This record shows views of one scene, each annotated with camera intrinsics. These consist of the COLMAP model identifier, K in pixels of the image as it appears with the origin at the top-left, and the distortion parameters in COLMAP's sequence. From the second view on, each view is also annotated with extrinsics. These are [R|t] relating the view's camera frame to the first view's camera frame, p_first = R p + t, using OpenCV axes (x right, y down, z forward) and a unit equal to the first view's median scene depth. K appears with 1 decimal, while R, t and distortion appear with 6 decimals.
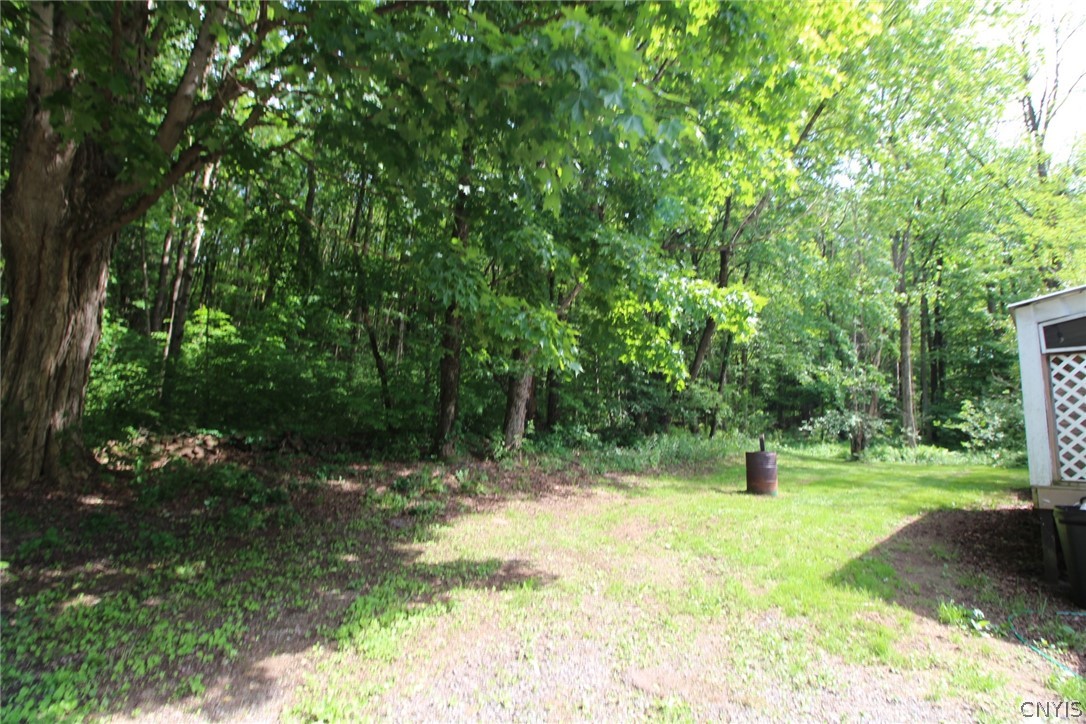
lens RADIAL K [[490.3, 0, 529.7], [0, 490.3, 360.1], [0, 0, 1]] dist [0.013609, -0.017339]
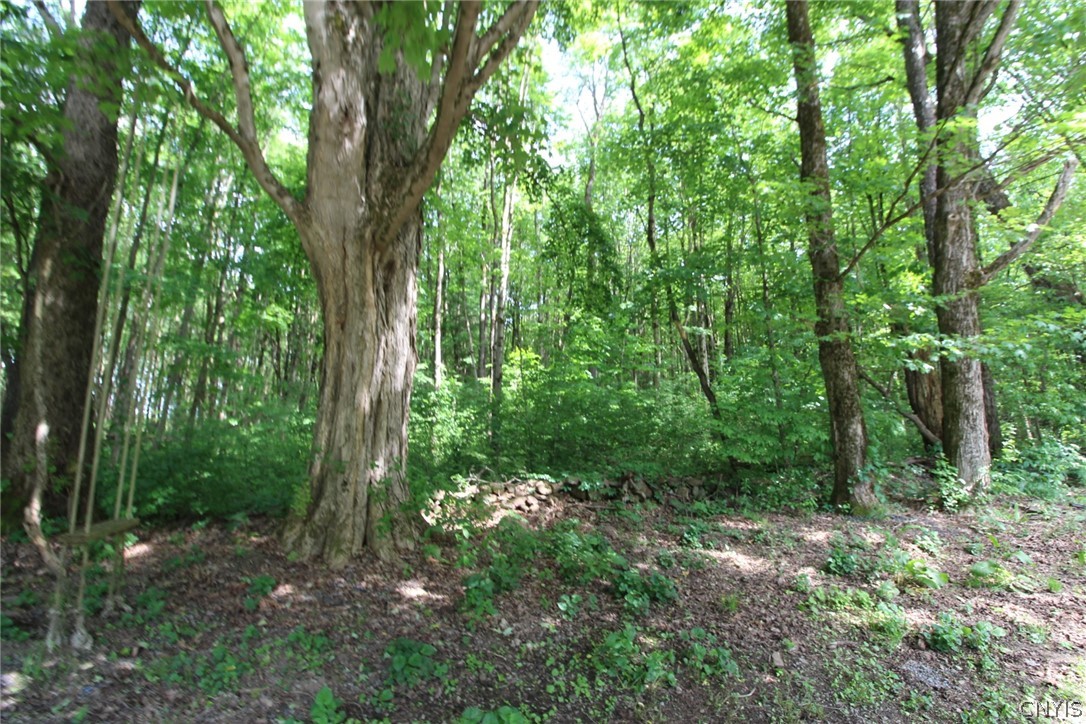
lens RADIAL K [[490.3, 0, 529.7], [0, 490.3, 360.1], [0, 0, 1]] dist [0.013609, -0.017339]
pose [[0.839308, -0.146642, -0.523505, -0.230225], [0.112052, 0.988921, -0.097366, 0.036216], [0.531983, 0.023061, 0.846441, 0.323932]]
